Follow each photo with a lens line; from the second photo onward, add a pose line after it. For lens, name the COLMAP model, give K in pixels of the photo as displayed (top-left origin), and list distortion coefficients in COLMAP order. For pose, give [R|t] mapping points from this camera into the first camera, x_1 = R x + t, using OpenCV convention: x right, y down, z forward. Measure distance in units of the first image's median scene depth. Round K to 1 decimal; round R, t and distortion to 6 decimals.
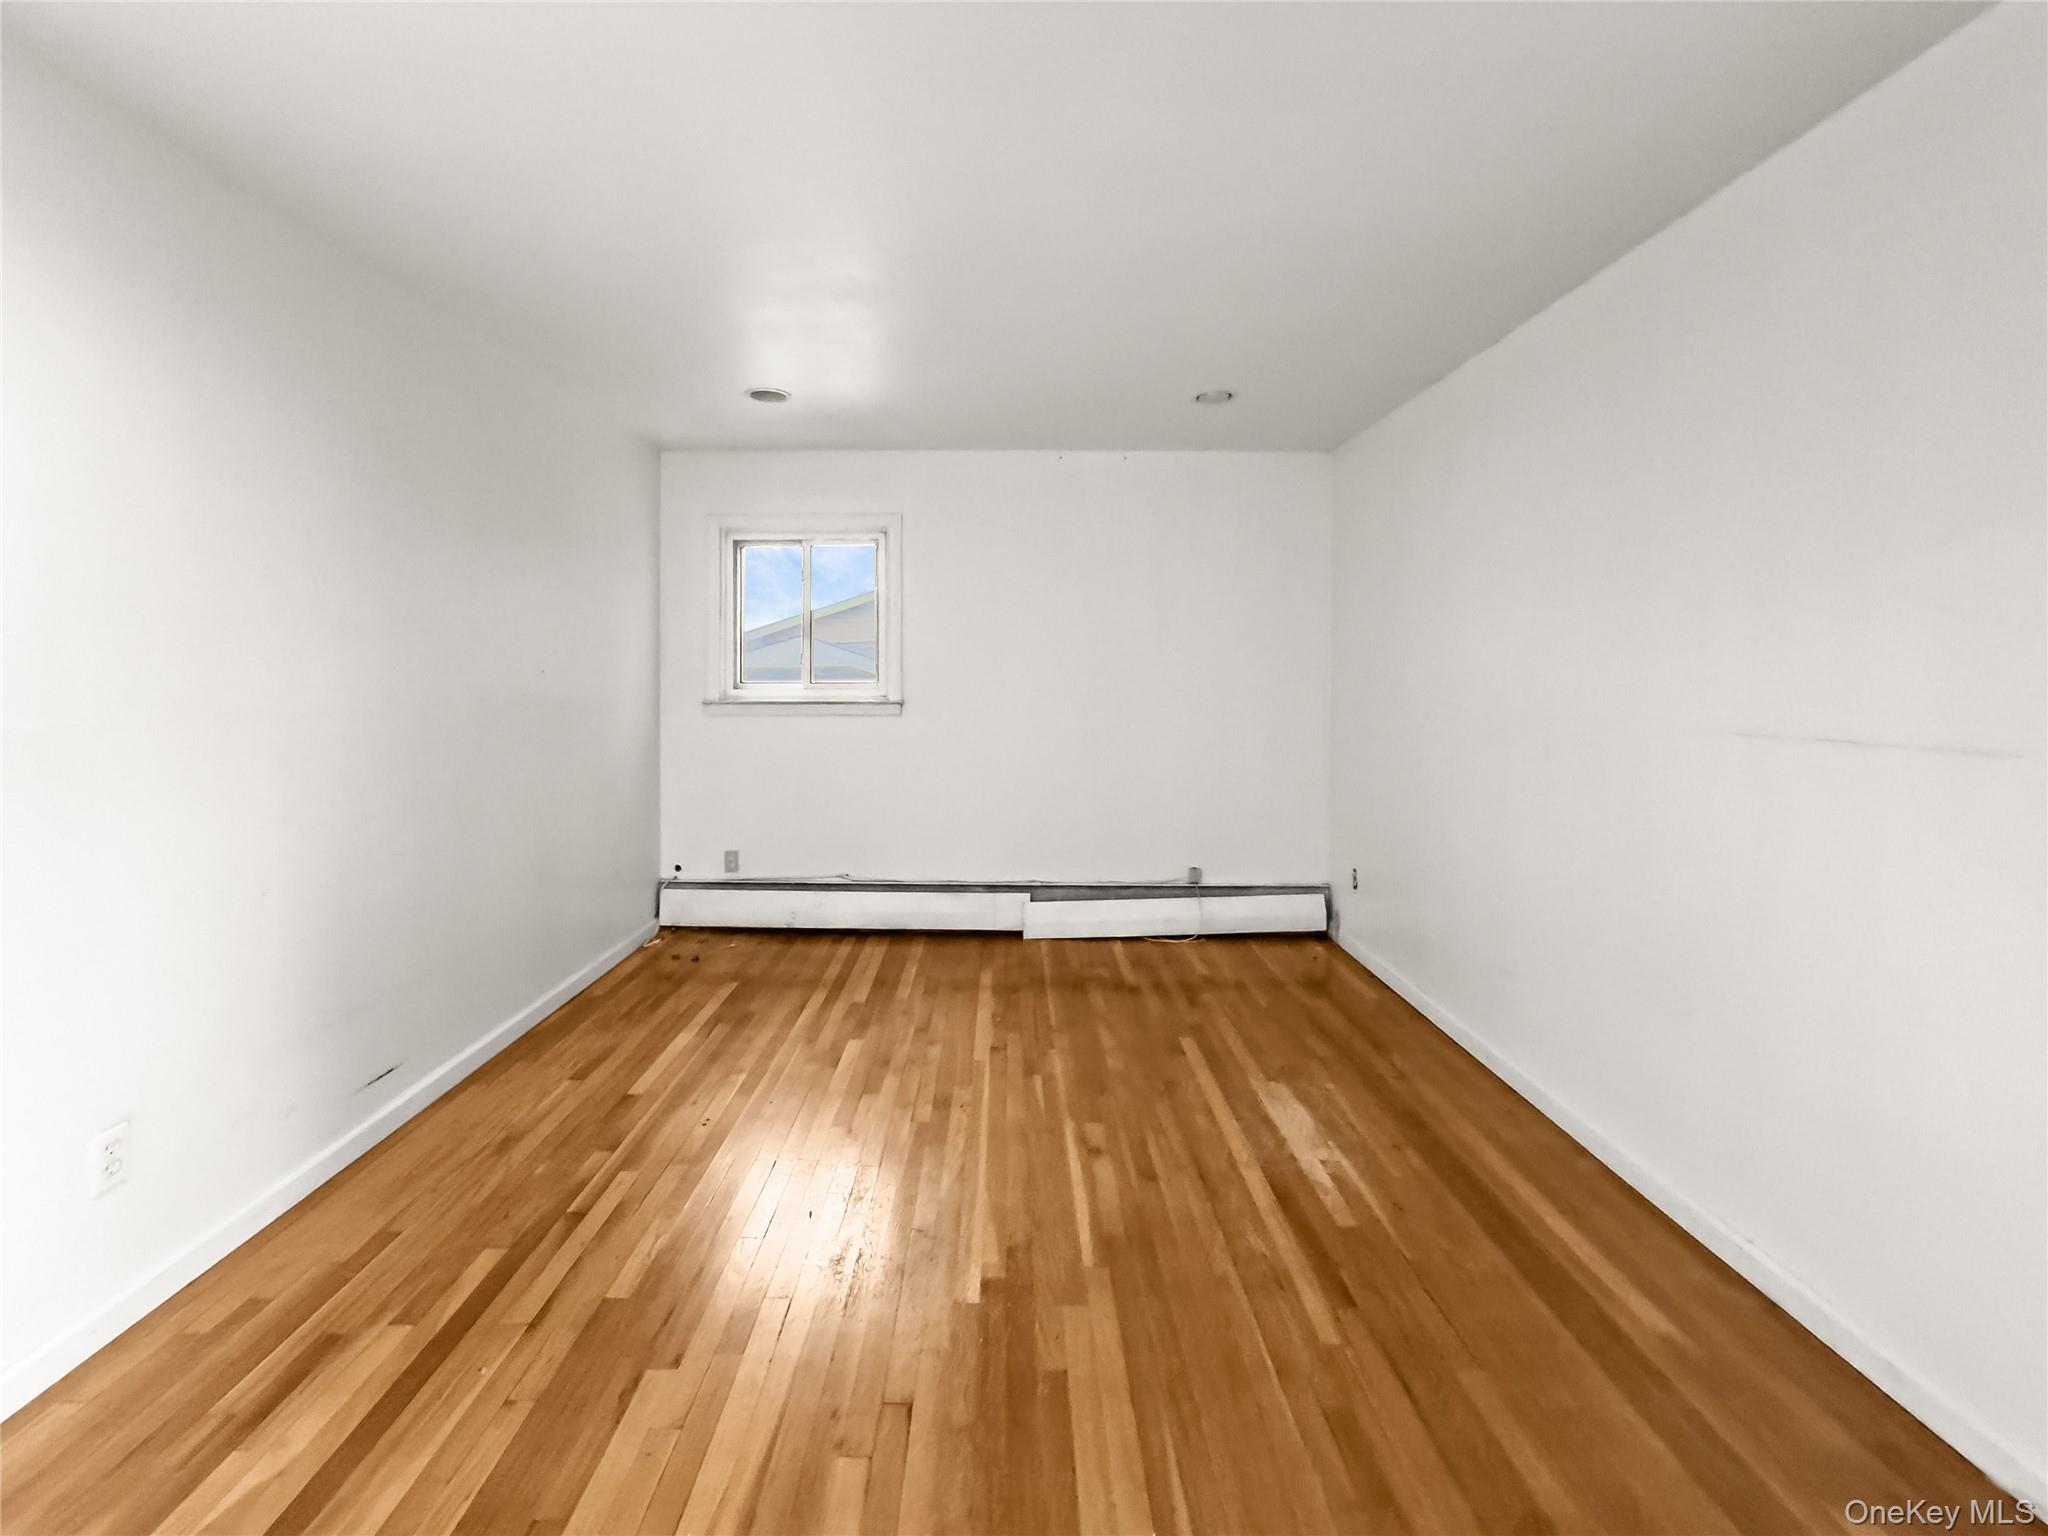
lens RADIAL K [[848.5, 0, 1023.1], [0, 848.5, 723.4], [0, 0, 1]] dist [-0.041394, 0.018896]
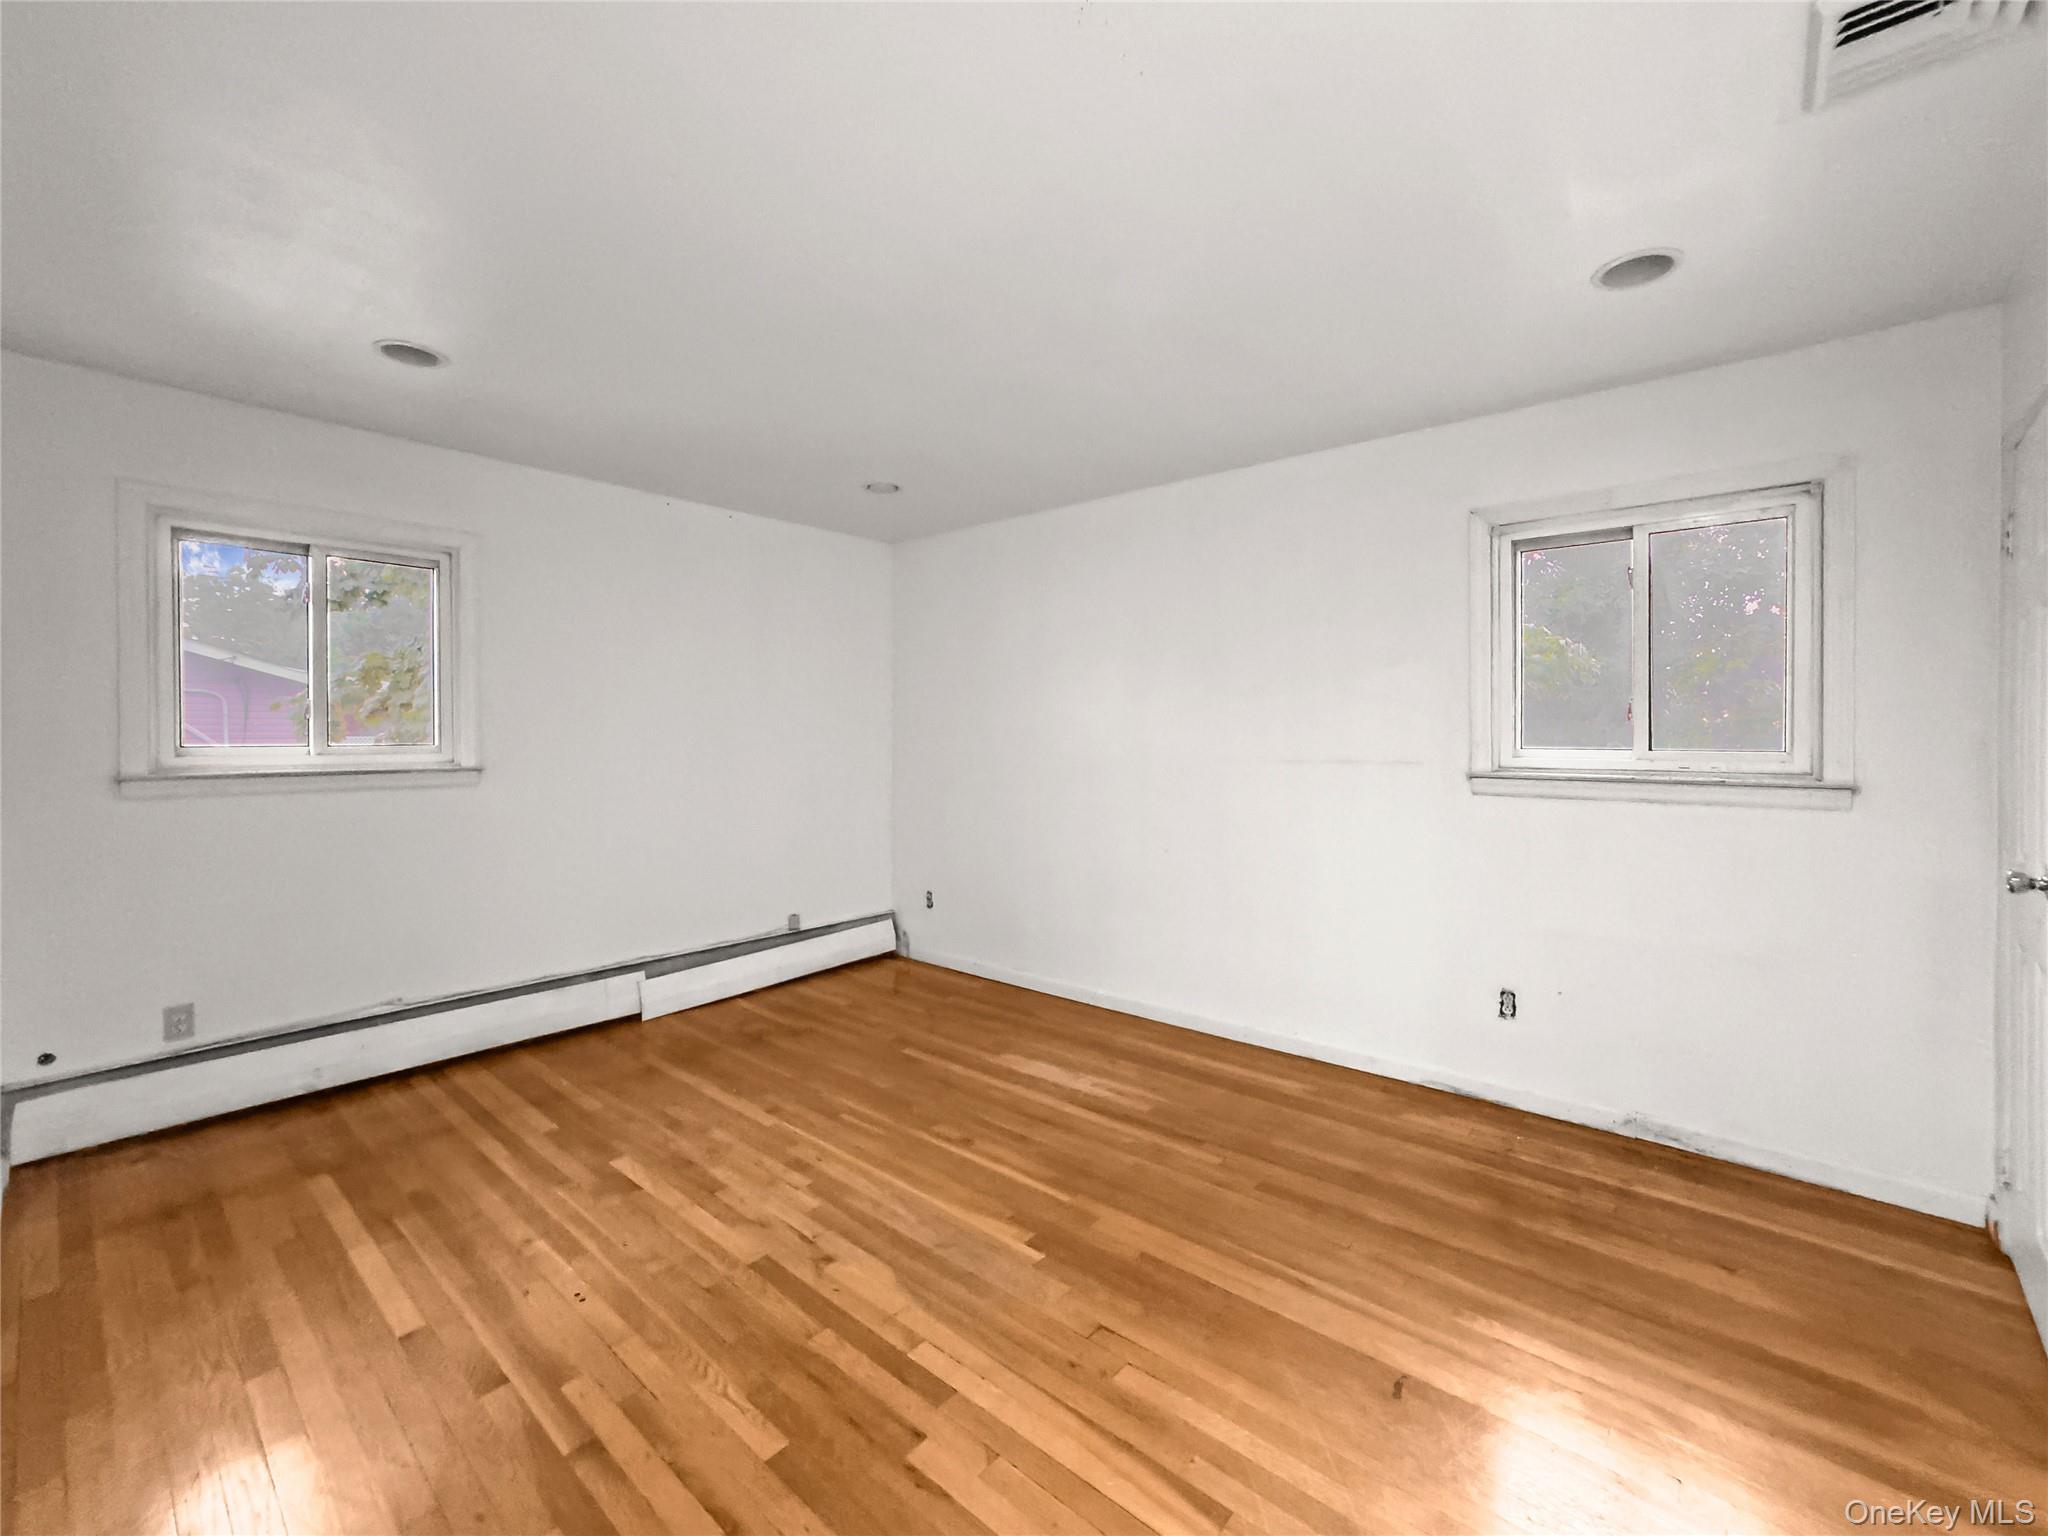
lens RADIAL K [[828.8, 0, 1014.3], [0, 828.8, 776.4], [0, 0, 1]] dist [-0.030516, 0.018665]
pose [[0.663812, -0.039921, 0.746833, -0.647321], [0.048548, 0.998768, 0.010236, -0.000218], [-0.746322, 0.029462, 0.664932, 0.165663]]
